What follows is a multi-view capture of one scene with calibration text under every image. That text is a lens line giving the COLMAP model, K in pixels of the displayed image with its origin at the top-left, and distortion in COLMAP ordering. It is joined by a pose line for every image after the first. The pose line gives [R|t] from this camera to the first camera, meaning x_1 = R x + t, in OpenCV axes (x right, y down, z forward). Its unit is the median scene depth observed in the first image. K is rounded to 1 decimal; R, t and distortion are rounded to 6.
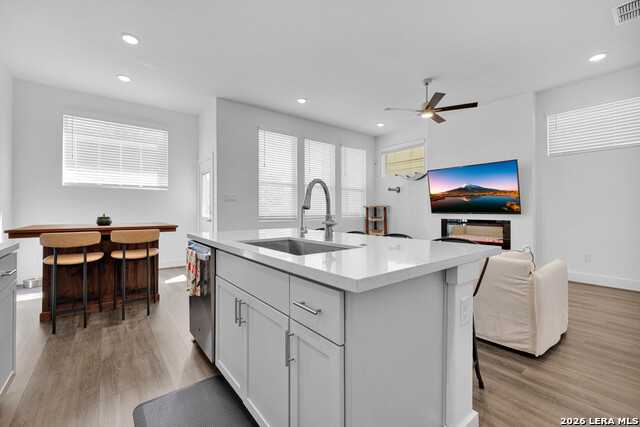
lens RADIAL K [[271.1, 0, 318.6], [0, 271.1, 210.2], [0, 0, 1]] dist [0.001554, -0.000206]
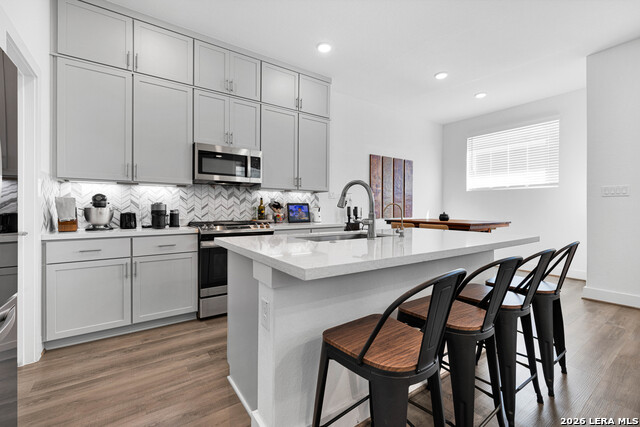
lens RADIAL K [[271.1, 0, 321.8], [0, 271.1, 208.6], [0, 0, 1]] dist [0.001554, -0.000206]
pose [[-0.061485, 0.001292, -0.998107, 0.370624], [-0.006036, 0.999980, 0.001666, -0.001640], [0.998090, 0.006127, -0.061476, 0.312155]]
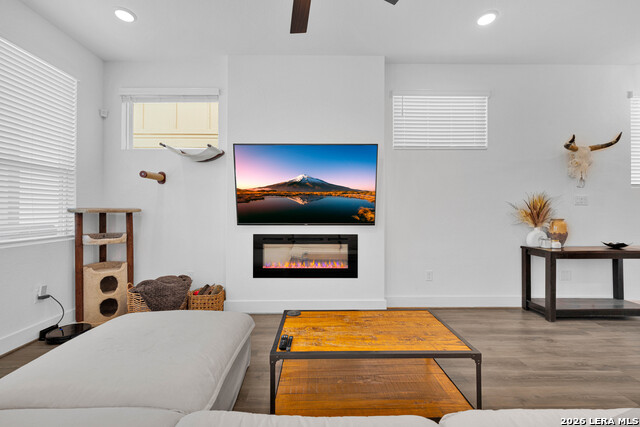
lens RADIAL K [[271.1, 0, 317.0], [0, 271.1, 208.8], [0, 0, 1]] dist [0.001554, -0.000206]
pose [[0.607881, 0.014864, 0.793889, 0.095099], [-0.003469, 0.999865, -0.016064, -0.013975], [-0.794021, 0.007011, 0.607850, 0.618341]]
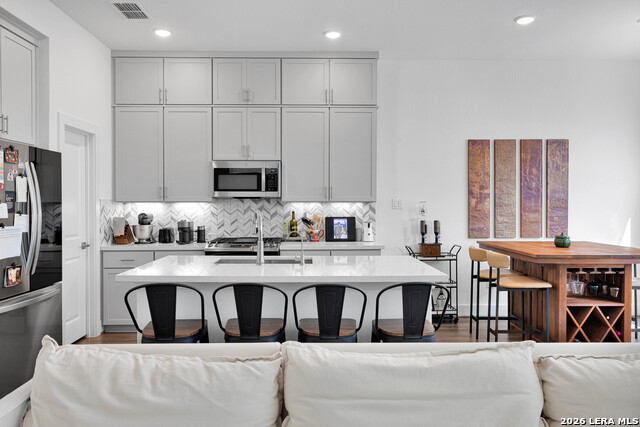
lens RADIAL K [[474.5, 0, 316.6], [0, 474.5, 208.5], [0, 0, 1]] dist [0.003551, -0.002531]
pose [[-0.606052, 0.009618, -0.795367, 0.497592], [0.002004, 0.999942, 0.010565, -0.047150], [0.795423, 0.004809, -0.606036, 0.820667]]
